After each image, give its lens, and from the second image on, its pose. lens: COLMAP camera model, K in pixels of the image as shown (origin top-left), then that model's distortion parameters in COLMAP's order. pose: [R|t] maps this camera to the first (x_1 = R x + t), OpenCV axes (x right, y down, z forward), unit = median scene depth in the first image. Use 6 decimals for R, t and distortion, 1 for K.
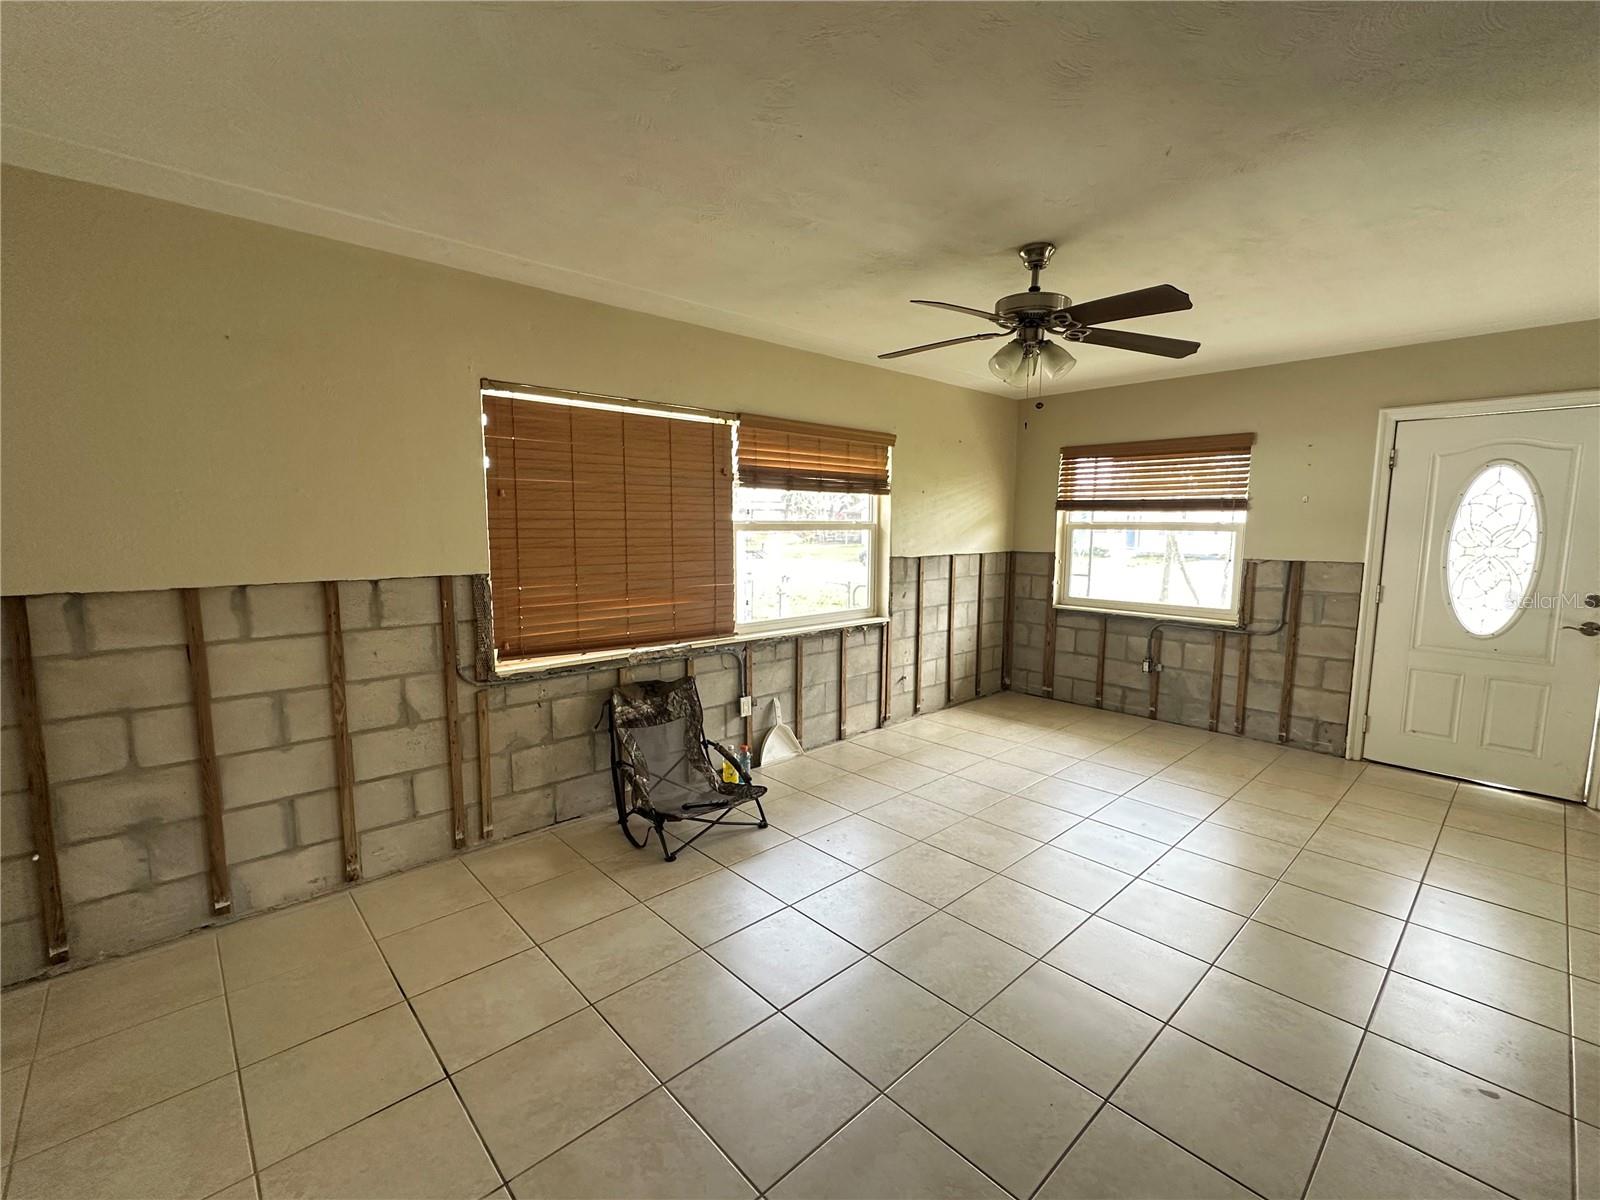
lens RADIAL K [[703.3, 0, 801.4], [0, 703.3, 604.0], [0, 0, 1]] dist [0.003529, -0.000547]
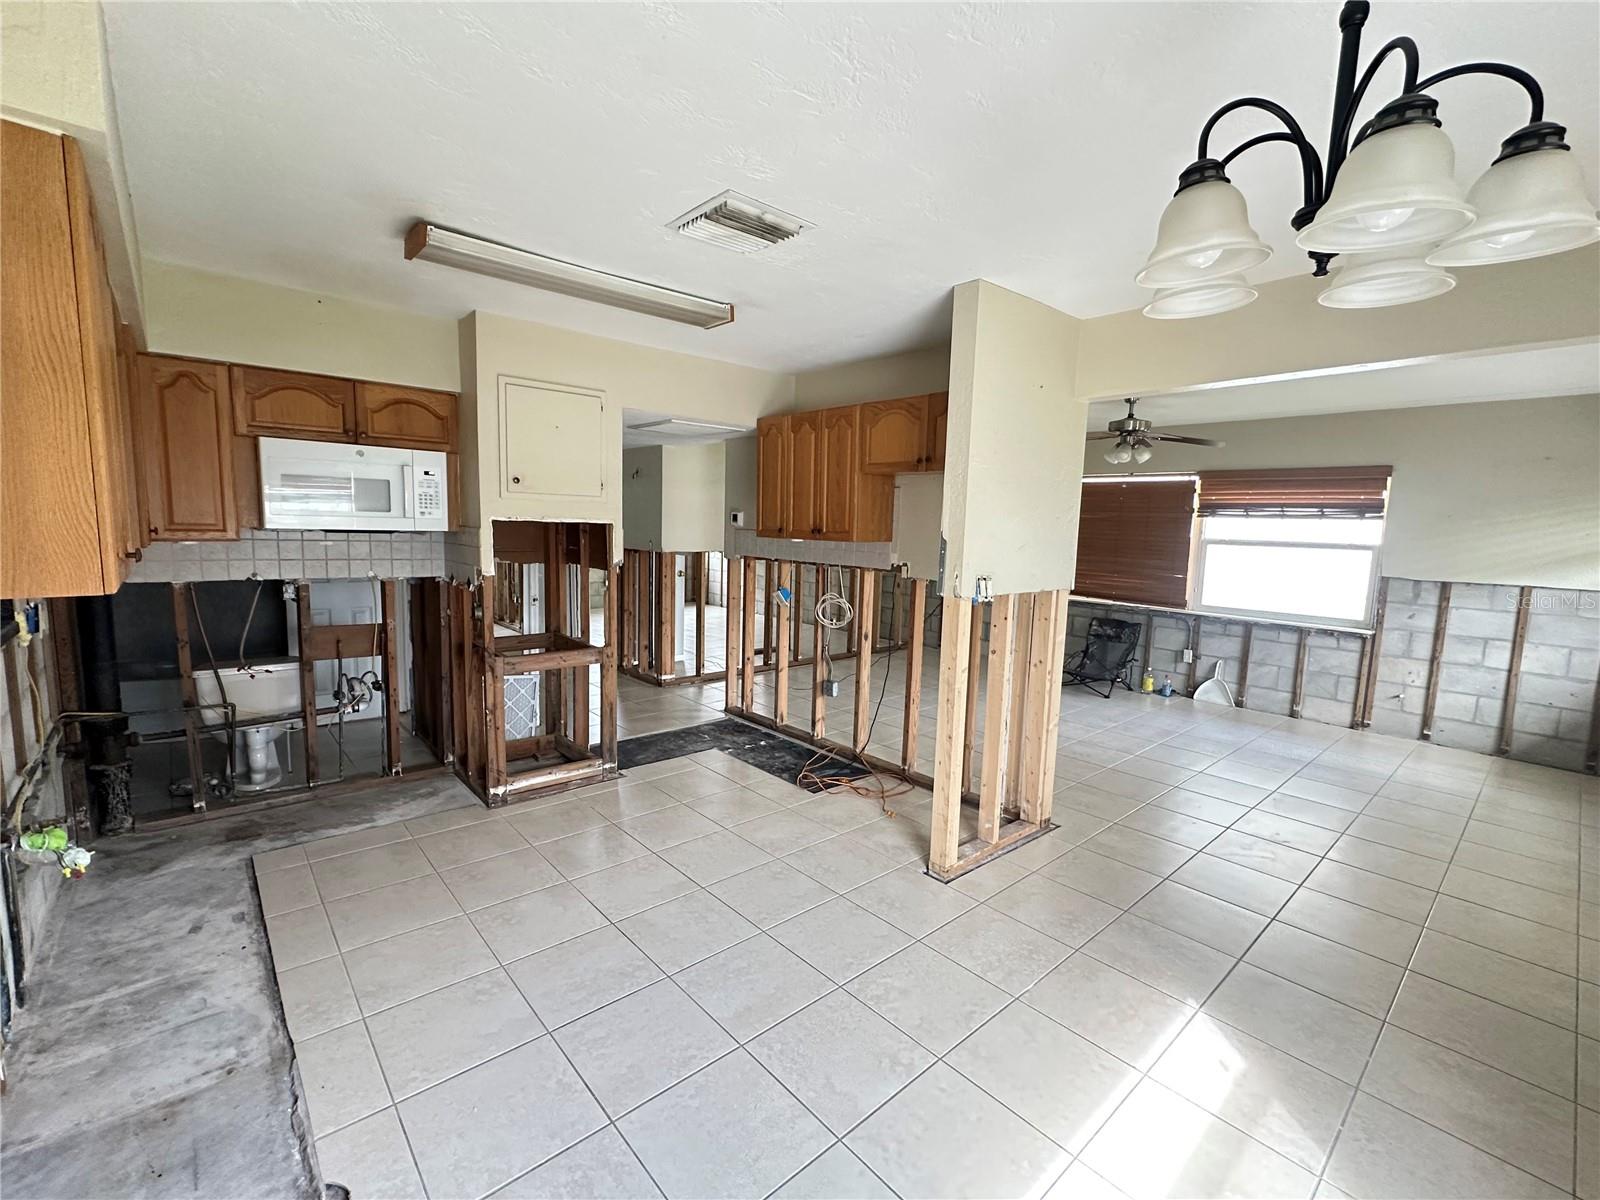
lens RADIAL K [[703.3, 0, 795.8], [0, 703.3, 604.9], [0, 0, 1]] dist [0.003529, -0.000547]
pose [[-0.026916, 0.113222, -0.993205, 1.293422], [-0.148448, 0.982096, 0.115979, -0.015619], [0.988554, 0.150561, -0.009627, 0.117533]]
